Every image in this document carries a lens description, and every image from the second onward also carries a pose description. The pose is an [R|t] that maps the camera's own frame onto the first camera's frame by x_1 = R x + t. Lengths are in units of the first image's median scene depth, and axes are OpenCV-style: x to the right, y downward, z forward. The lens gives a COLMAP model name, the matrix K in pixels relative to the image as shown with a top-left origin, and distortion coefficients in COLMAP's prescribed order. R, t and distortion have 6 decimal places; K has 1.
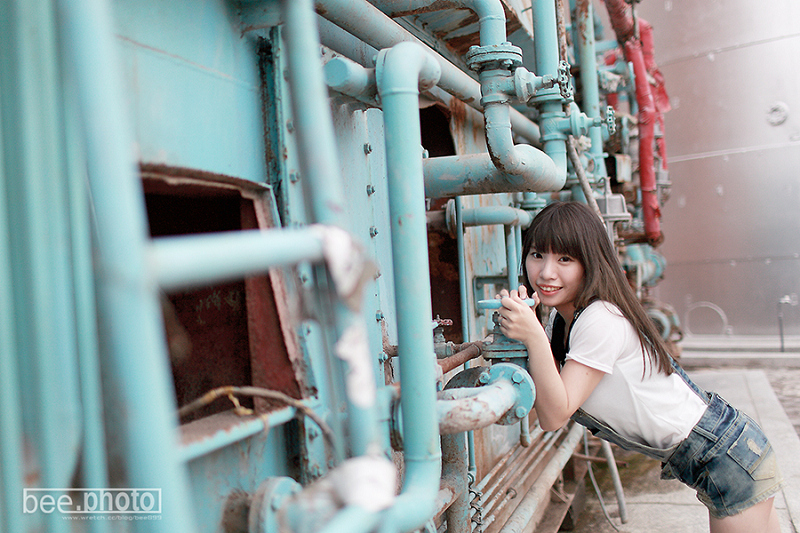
lens RADIAL K [[897.9, 0, 400.0], [0, 897.9, 266.5], [0, 0, 1]] dist [-0.016749, 0.001682]
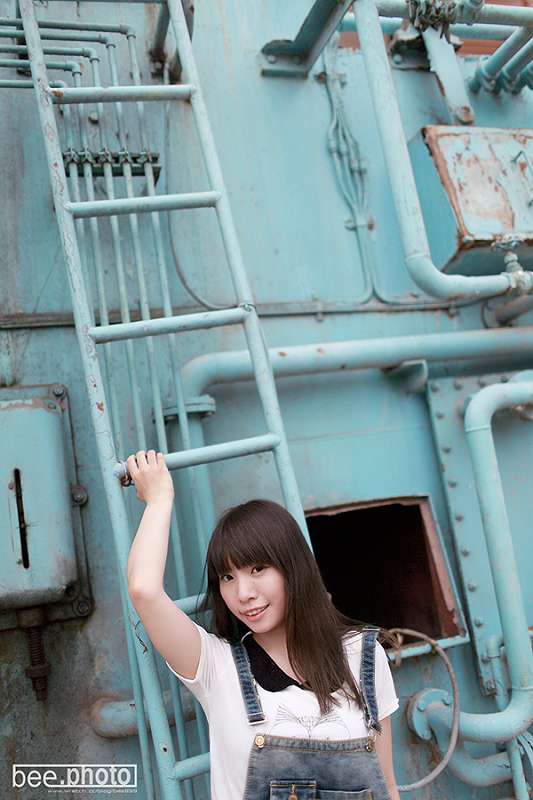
lens RADIAL K [[824.1, 0, 266.5], [0, 824.1, 400.0], [0, 0, 1]] dist [-0.021152, 0.014725]
pose [[0.613963, -0.137558, -0.777256, 0.839147], [0.118189, 0.989618, -0.081782, -0.173241], [0.780436, -0.041651, 0.623846, -0.090075]]
